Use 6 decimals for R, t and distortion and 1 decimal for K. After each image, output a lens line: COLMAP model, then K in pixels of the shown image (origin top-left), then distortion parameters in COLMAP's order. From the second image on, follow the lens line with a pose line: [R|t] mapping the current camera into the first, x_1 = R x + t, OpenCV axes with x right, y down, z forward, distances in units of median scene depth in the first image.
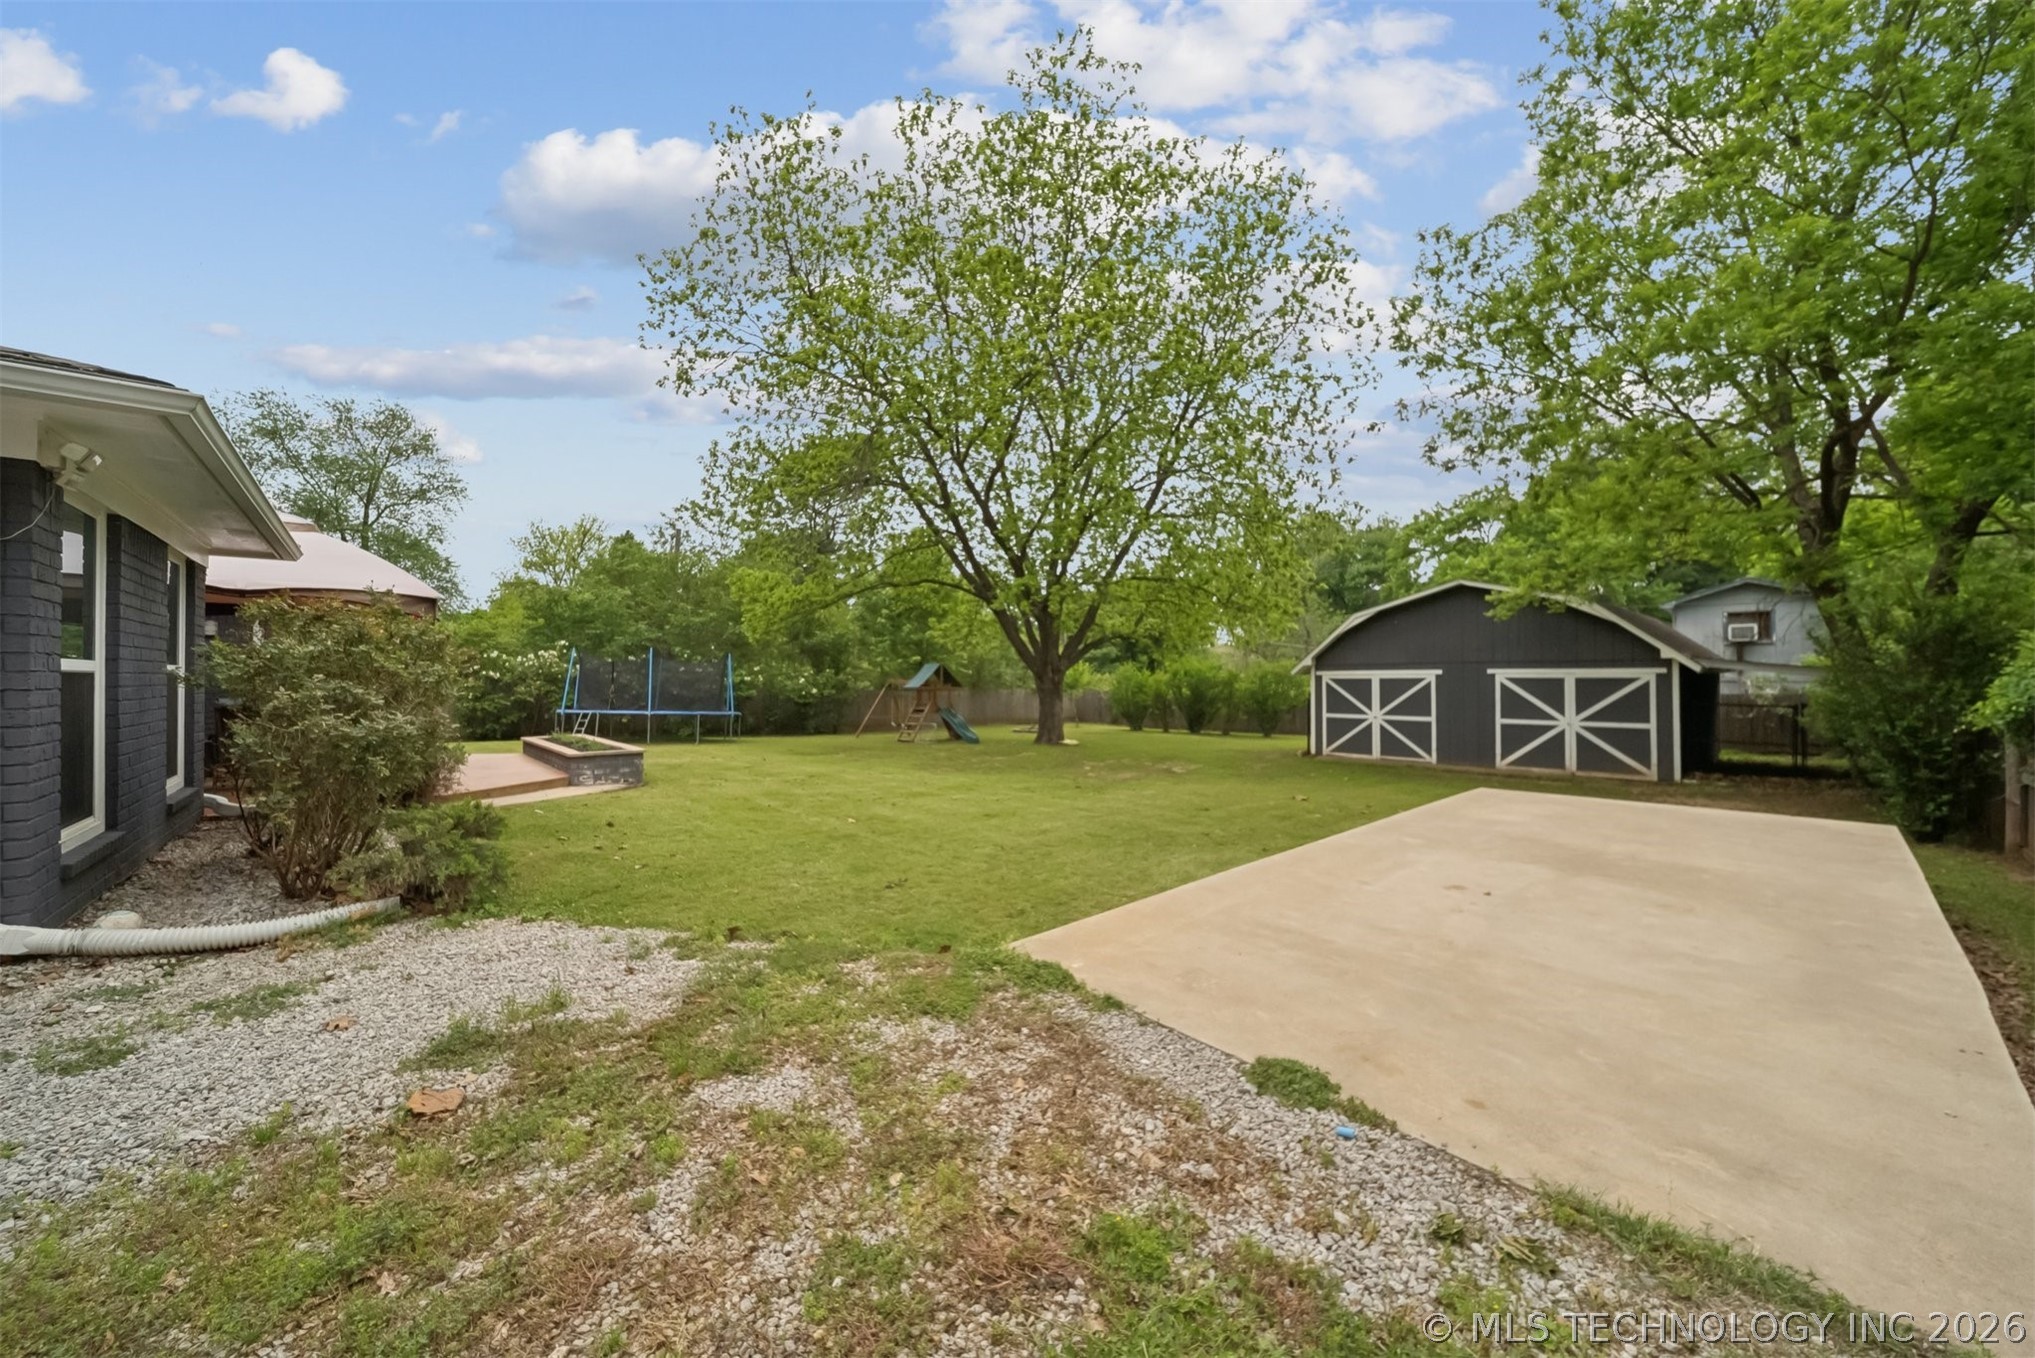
lens RADIAL K [[731.6, 0, 1018.4], [0, 731.6, 686.5], [0, 0, 1]] dist [-0.000841, -0.000292]
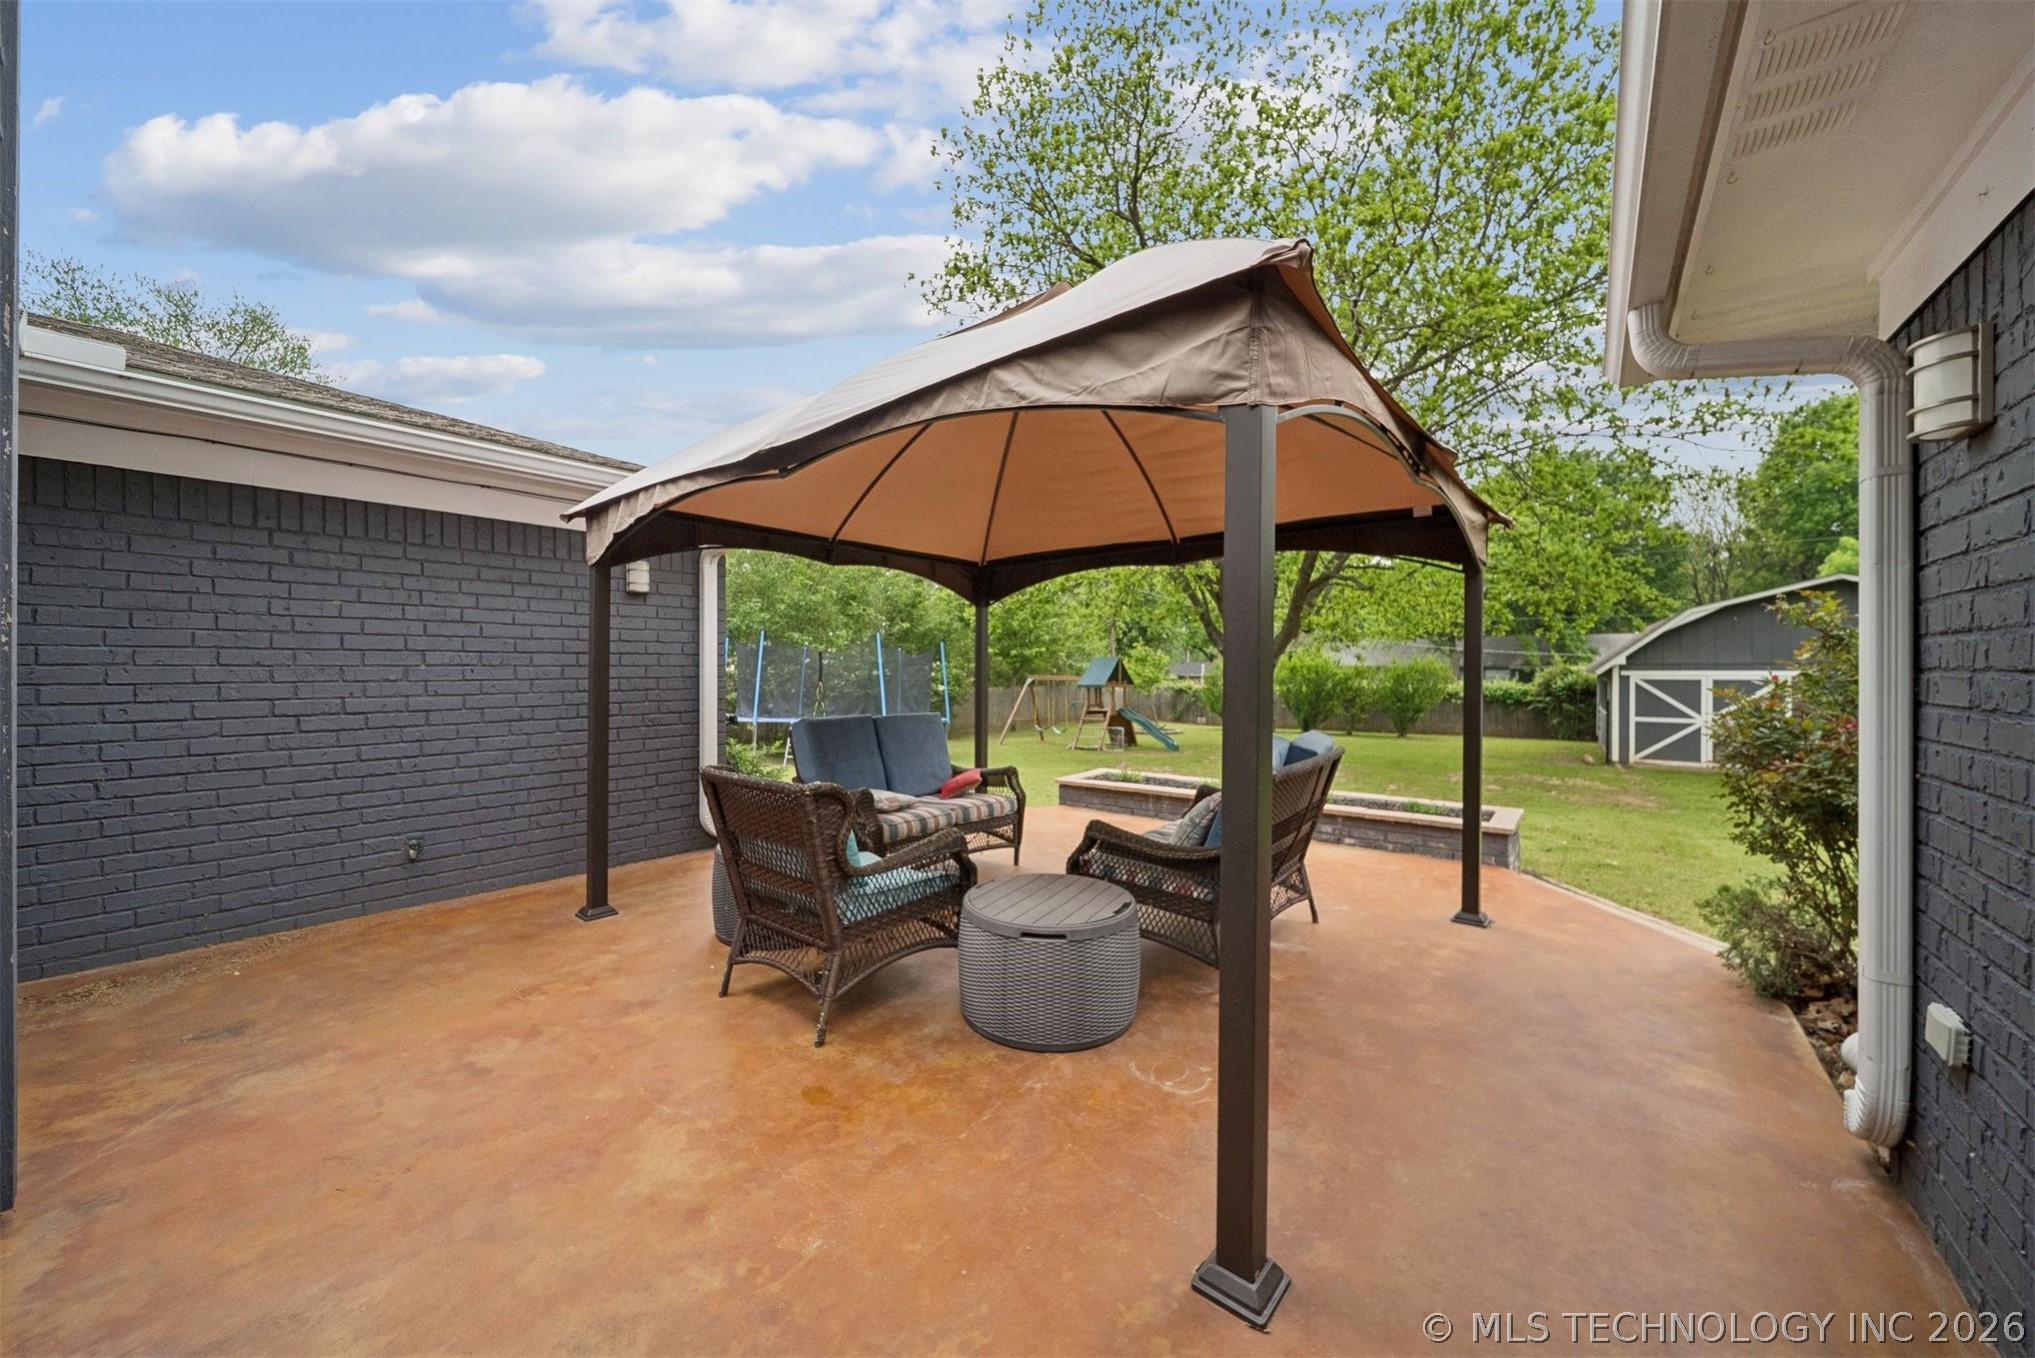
lens RADIAL K [[731.6, 0, 1018.4], [0, 731.6, 686.5], [0, 0, 1]] dist [-0.000841, -0.000292]
pose [[0.981488, 0.003675, 0.191489, -0.537869], [-0.005403, 0.999949, 0.008505, -0.005318], [-0.191448, -0.009383, 0.981458, 0.263537]]
